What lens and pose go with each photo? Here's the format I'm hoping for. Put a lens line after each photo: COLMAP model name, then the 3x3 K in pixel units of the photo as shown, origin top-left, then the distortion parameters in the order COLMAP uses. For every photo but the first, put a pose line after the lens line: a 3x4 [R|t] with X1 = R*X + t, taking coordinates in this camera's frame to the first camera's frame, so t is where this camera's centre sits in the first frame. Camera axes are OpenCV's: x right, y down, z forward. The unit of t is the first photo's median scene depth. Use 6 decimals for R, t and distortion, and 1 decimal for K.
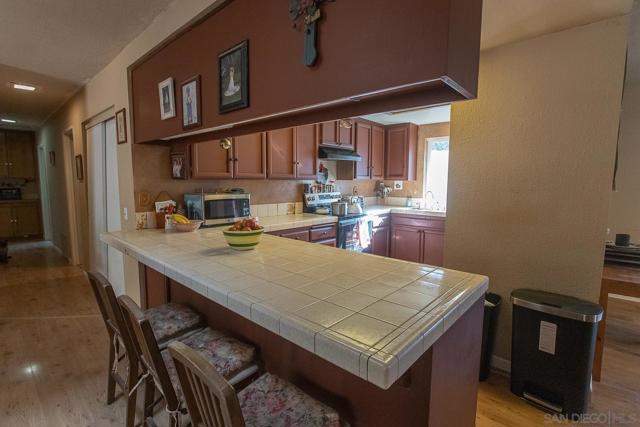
lens RADIAL K [[307.2, 0, 320.0], [0, 307.2, 213.5], [0, 0, 1]] dist [-0.006315, 0.000277]
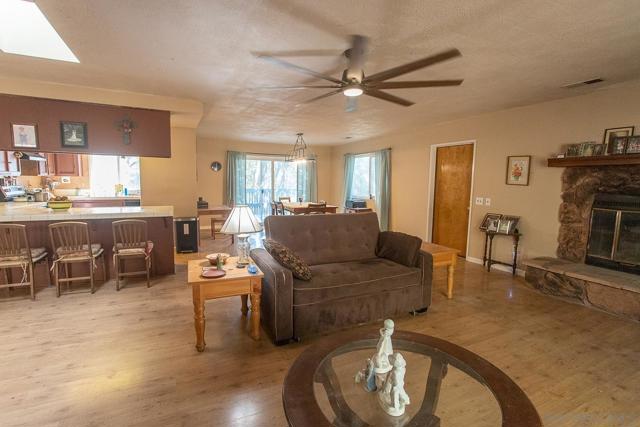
lens RADIAL K [[307.2, 0, 320.0], [0, 307.2, 213.5], [0, 0, 1]] dist [-0.006315, 0.000277]
pose [[0.390034, -0.091622, 0.916231, -0.654030], [0.080411, 0.994625, 0.065231, 0.064053], [-0.917283, 0.048233, 0.395305, -0.619978]]
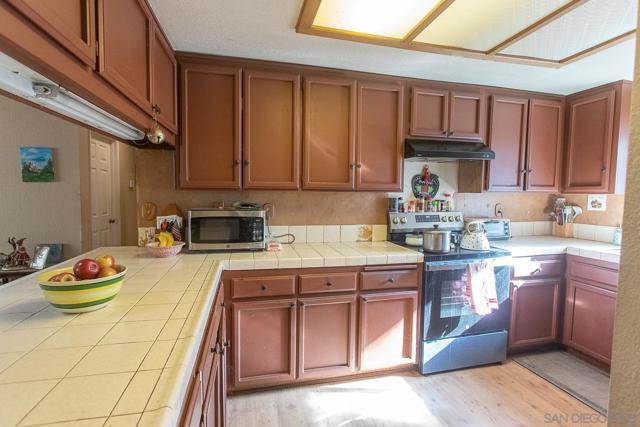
lens RADIAL K [[307.2, 0, 320.0], [0, 307.2, 213.5], [0, 0, 1]] dist [-0.006315, 0.000277]
pose [[0.824997, 0.044294, -0.563398, 0.194614], [-0.067657, 0.997495, -0.020649, -0.036669], [0.561072, 0.055153, 0.825927, 0.348798]]
